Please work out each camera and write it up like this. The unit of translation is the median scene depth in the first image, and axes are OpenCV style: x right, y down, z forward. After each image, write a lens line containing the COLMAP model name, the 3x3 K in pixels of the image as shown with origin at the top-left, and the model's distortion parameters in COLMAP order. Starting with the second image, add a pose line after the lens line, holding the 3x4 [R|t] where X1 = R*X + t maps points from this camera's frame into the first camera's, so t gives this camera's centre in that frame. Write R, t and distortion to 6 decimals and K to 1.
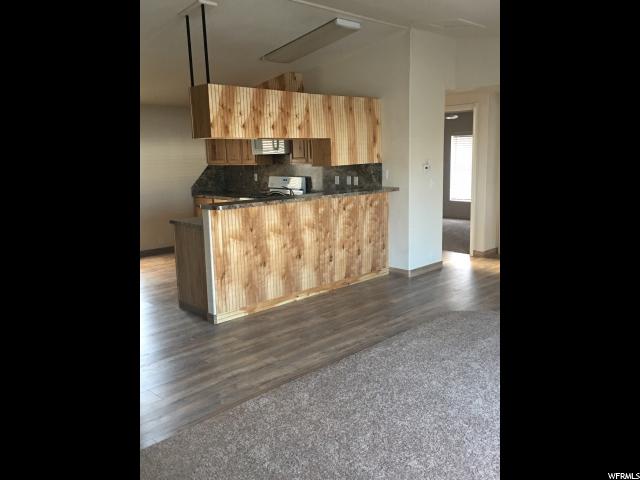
lens RADIAL K [[502.0, 0, 320.0], [0, 502.0, 240.0], [0, 0, 1]] dist [0.076328, 0.000094]
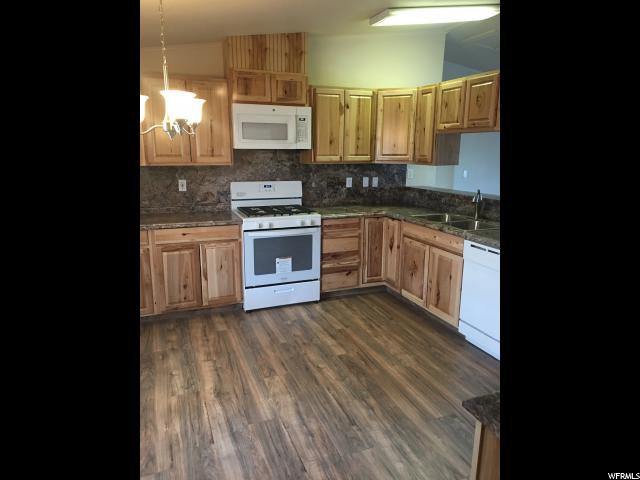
lens RADIAL K [[406.5, 0, 320.0], [0, 406.5, 240.0], [0, 0, 1]] dist [0.096444, -0.142822]
pose [[0.387297, -0.171429, 0.905877, -0.822018], [0.141984, 0.981930, 0.125117, -0.152995], [-0.910956, 0.080163, 0.404638, 1.015334]]
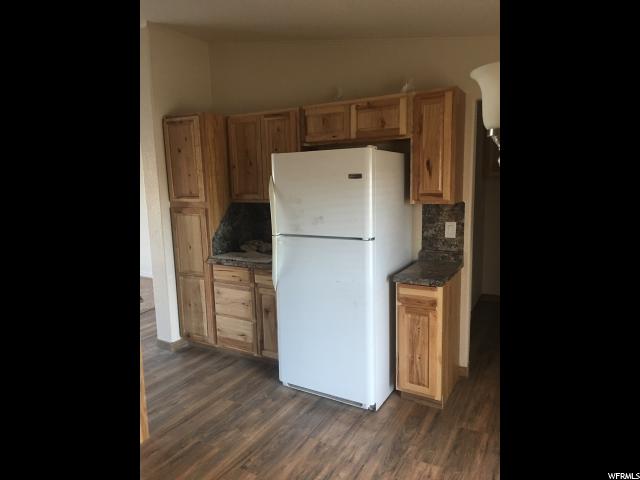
lens RADIAL K [[406.5, 0, 320.0], [0, 406.5, 240.0], [0, 0, 1]] dist [0.096444, -0.142822]
pose [[-0.957828, 0.086692, -0.273952, -0.355238], [-0.004769, 0.948474, 0.316819, -0.245580], [0.287302, 0.304764, -0.908062, 1.428140]]
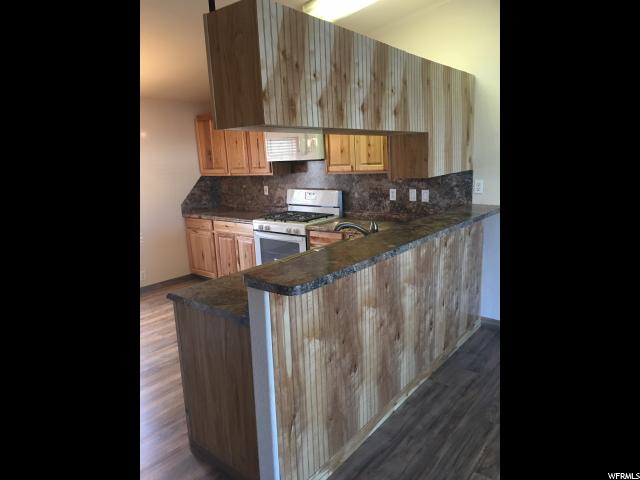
lens RADIAL K [[406.5, 0, 320.0], [0, 406.5, 240.0], [0, 0, 1]] dist [0.096444, -0.142822]
pose [[0.993390, -0.037822, 0.108380, -0.180910], [0.034995, 0.998999, 0.027869, -0.096202], [-0.109325, -0.023892, 0.993719, 0.551884]]
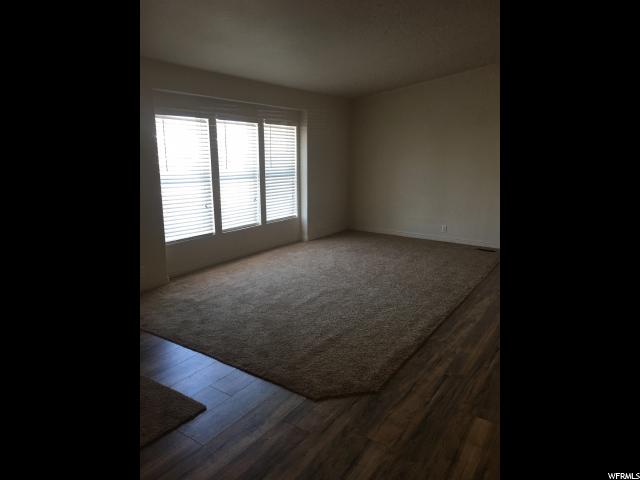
lens RADIAL K [[406.5, 0, 320.0], [0, 406.5, 240.0], [0, 0, 1]] dist [0.096444, -0.142822]
pose [[-0.978695, 0.063972, -0.195097, 0.385628], [-0.015160, 0.925113, 0.379390, -0.216647], [0.204757, 0.374265, -0.904434, 1.280640]]
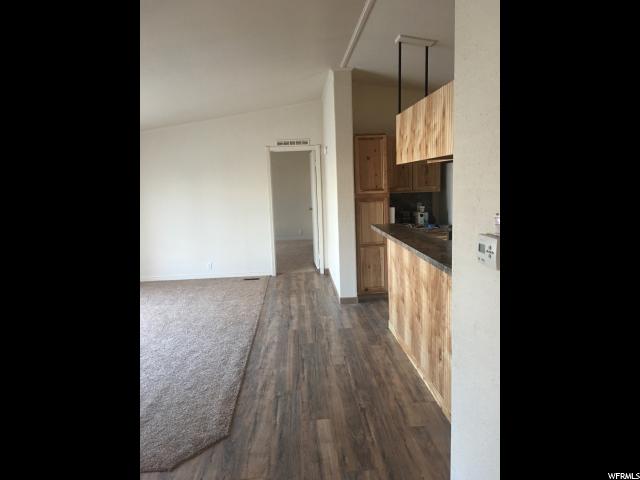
lens RADIAL K [[406.5, 0, 320.0], [0, 406.5, 240.0], [0, 0, 1]] dist [0.096444, -0.142822]
pose [[-0.650888, 0.154743, -0.743236, 0.495523], [-0.076549, 0.960639, 0.267044, -0.232818], [0.755305, 0.230709, -0.613423, 1.255521]]
